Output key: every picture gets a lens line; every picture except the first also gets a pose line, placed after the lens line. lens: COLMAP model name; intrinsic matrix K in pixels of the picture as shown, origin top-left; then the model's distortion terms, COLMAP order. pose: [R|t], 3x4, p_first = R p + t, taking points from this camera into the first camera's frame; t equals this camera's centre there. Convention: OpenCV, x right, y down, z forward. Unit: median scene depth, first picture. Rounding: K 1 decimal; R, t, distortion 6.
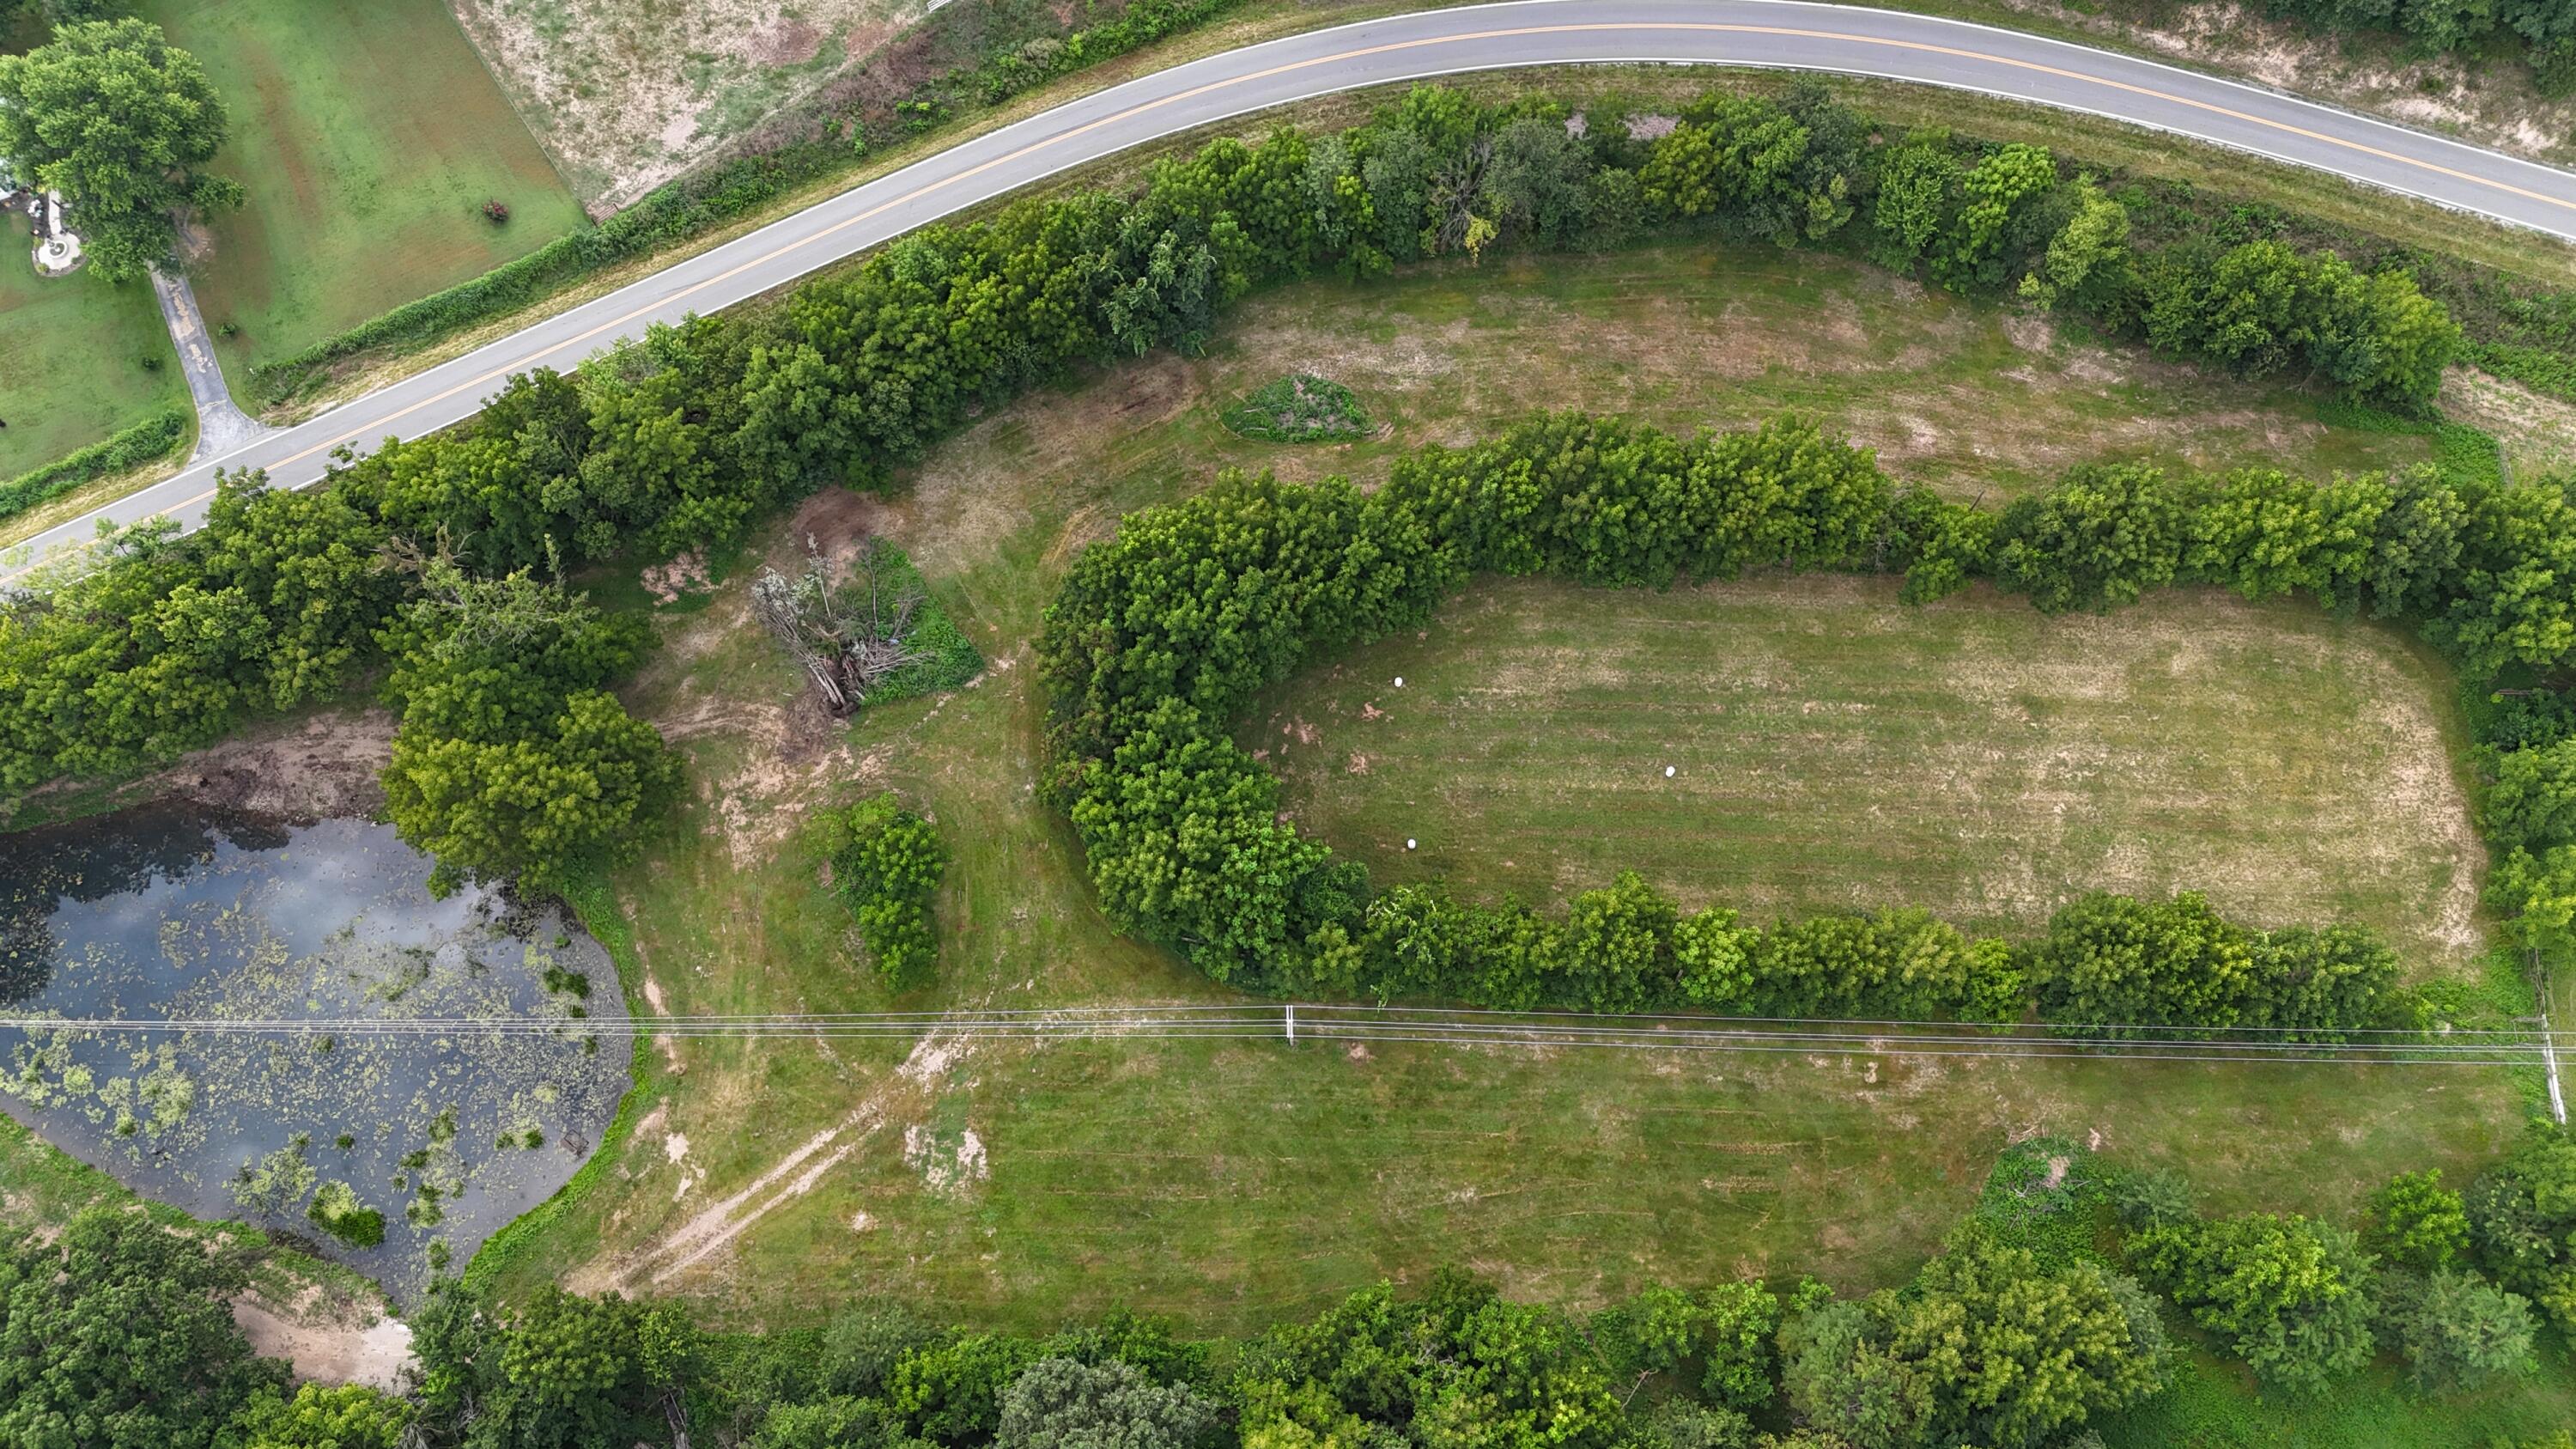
lens RADIAL K [[1864.8, 0, 1288.0], [0, 1864.8, 724.5], [0, 0, 1]] dist [0.081717, -0.077559]
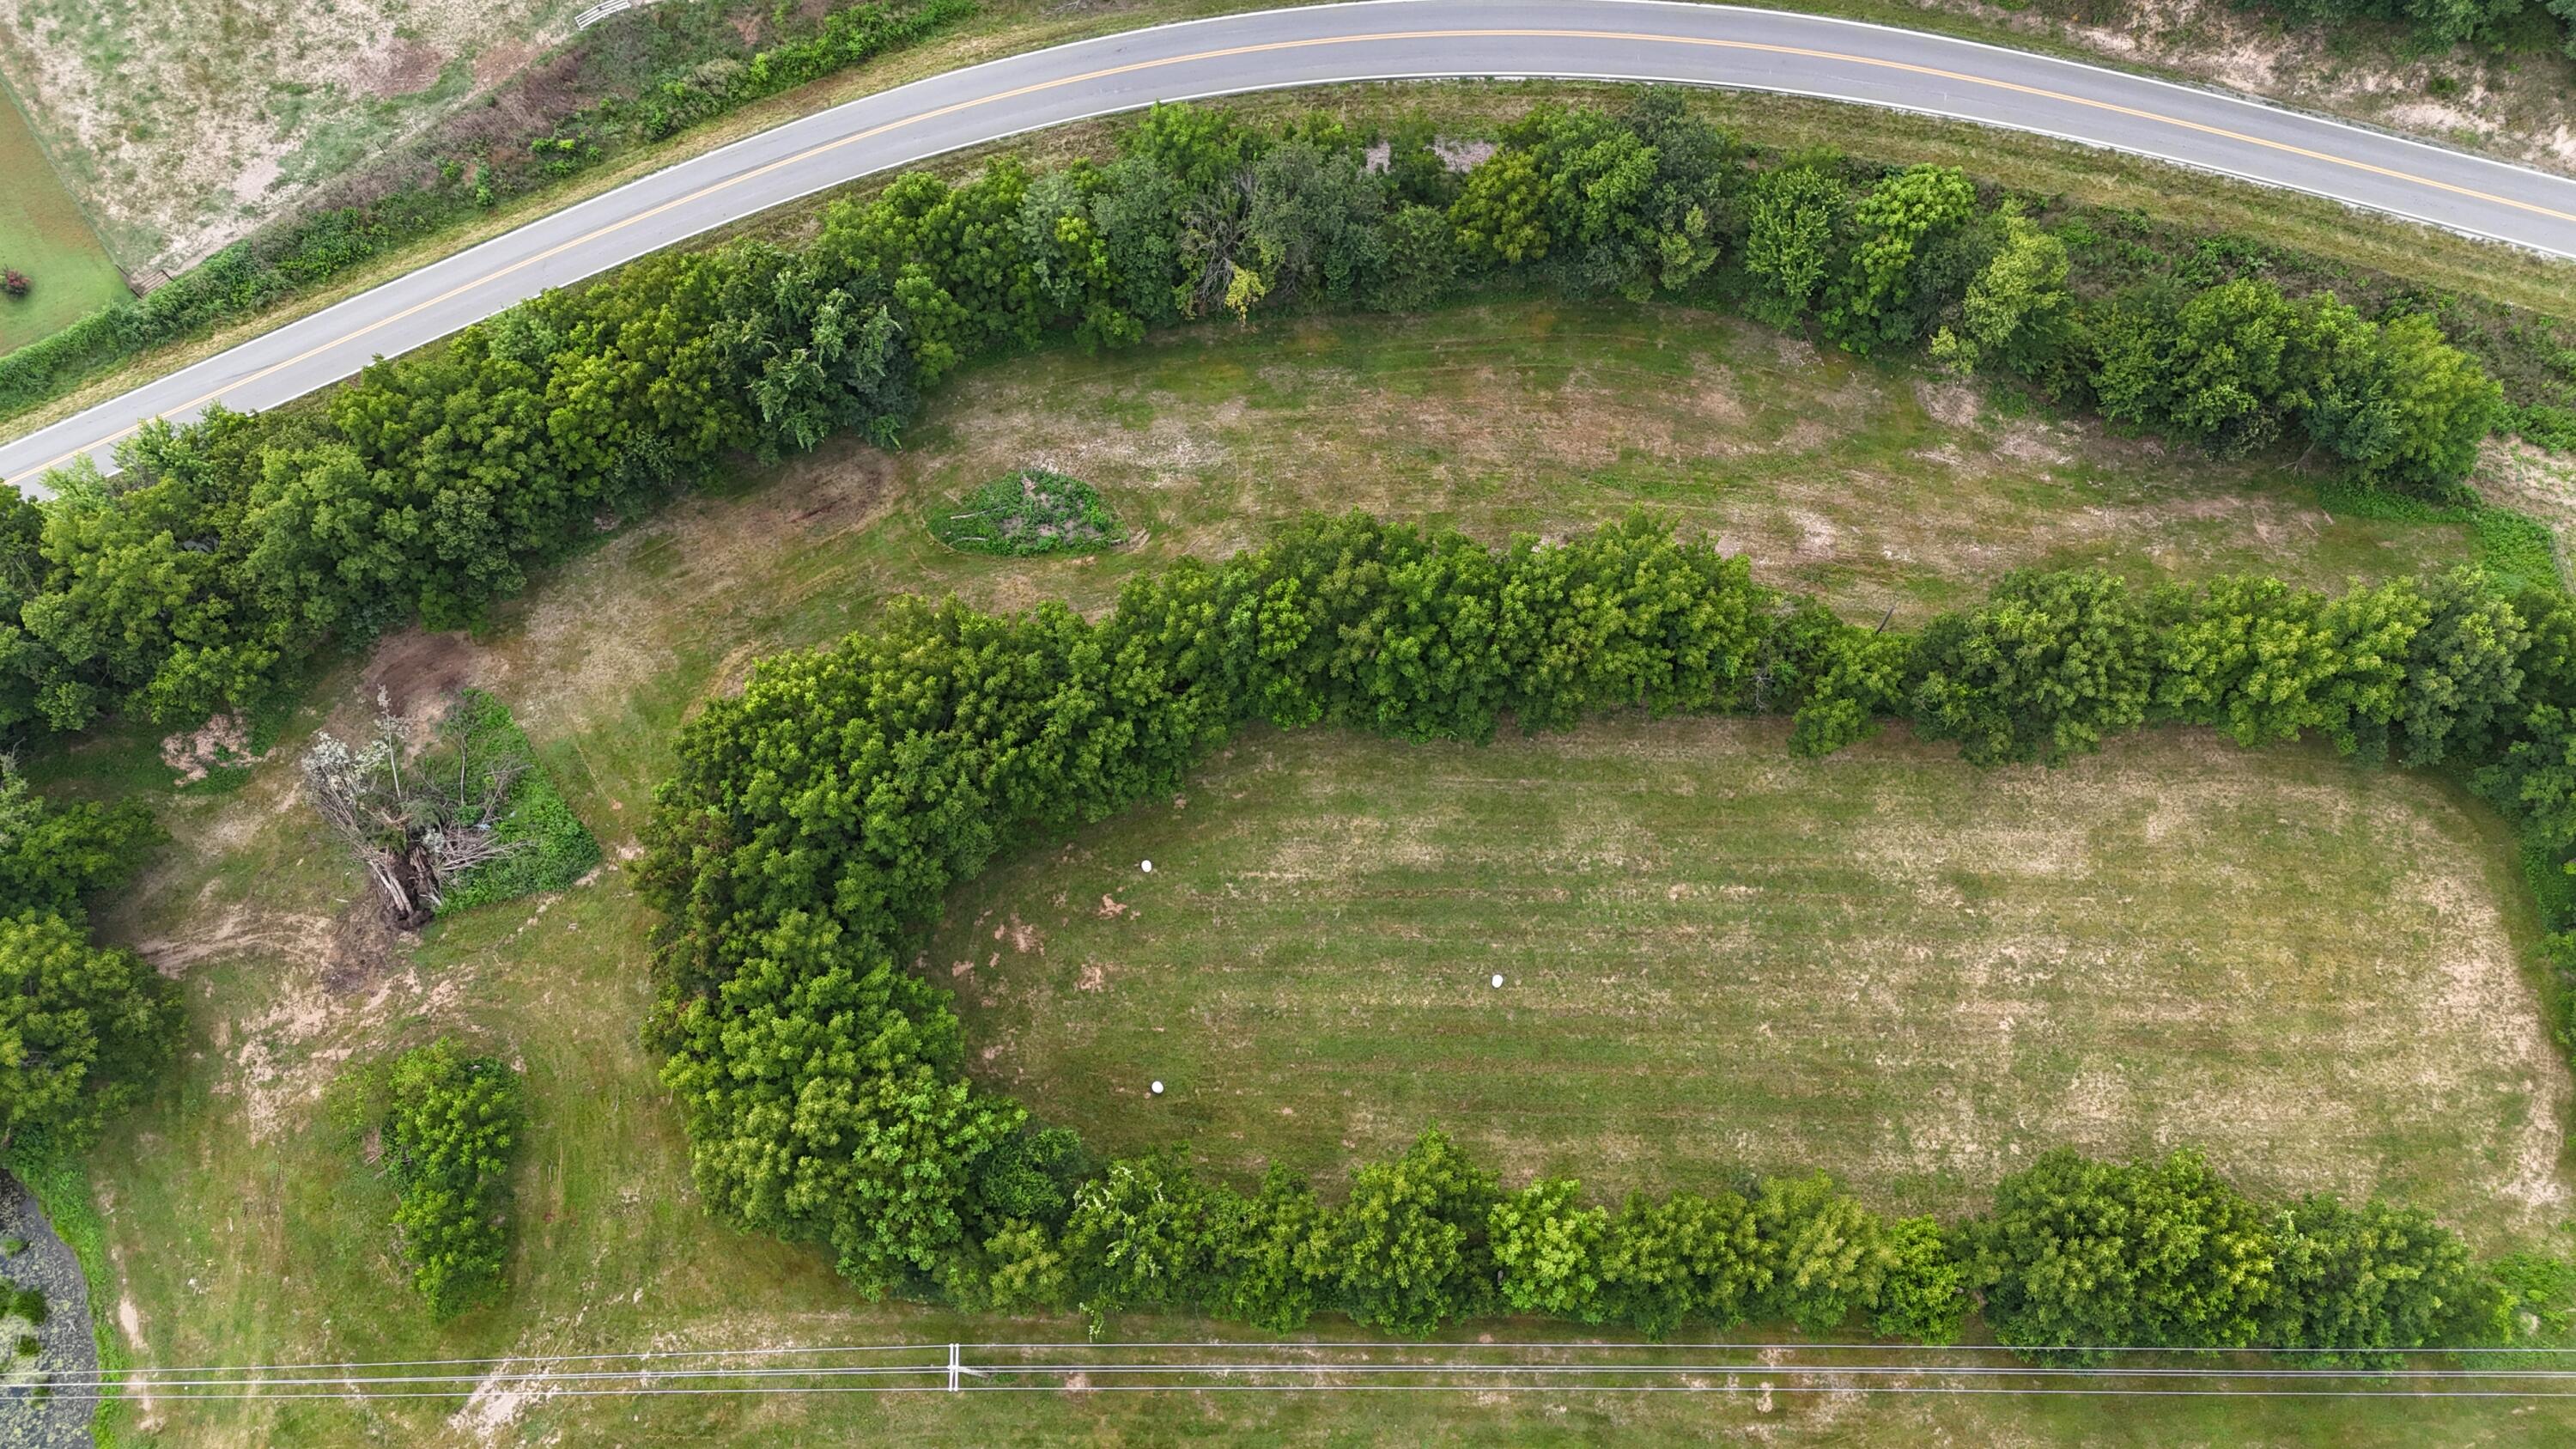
lens RADIAL K [[1864.8, 0, 1288.0], [0, 1864.8, 724.5], [0, 0, 1]] dist [0.081717, -0.077559]
pose [[0.999780, -0.019507, 0.007677, 0.114229], [0.019799, 0.999002, -0.040036, -0.050028], [-0.006889, 0.040179, 0.999169, 0.234733]]
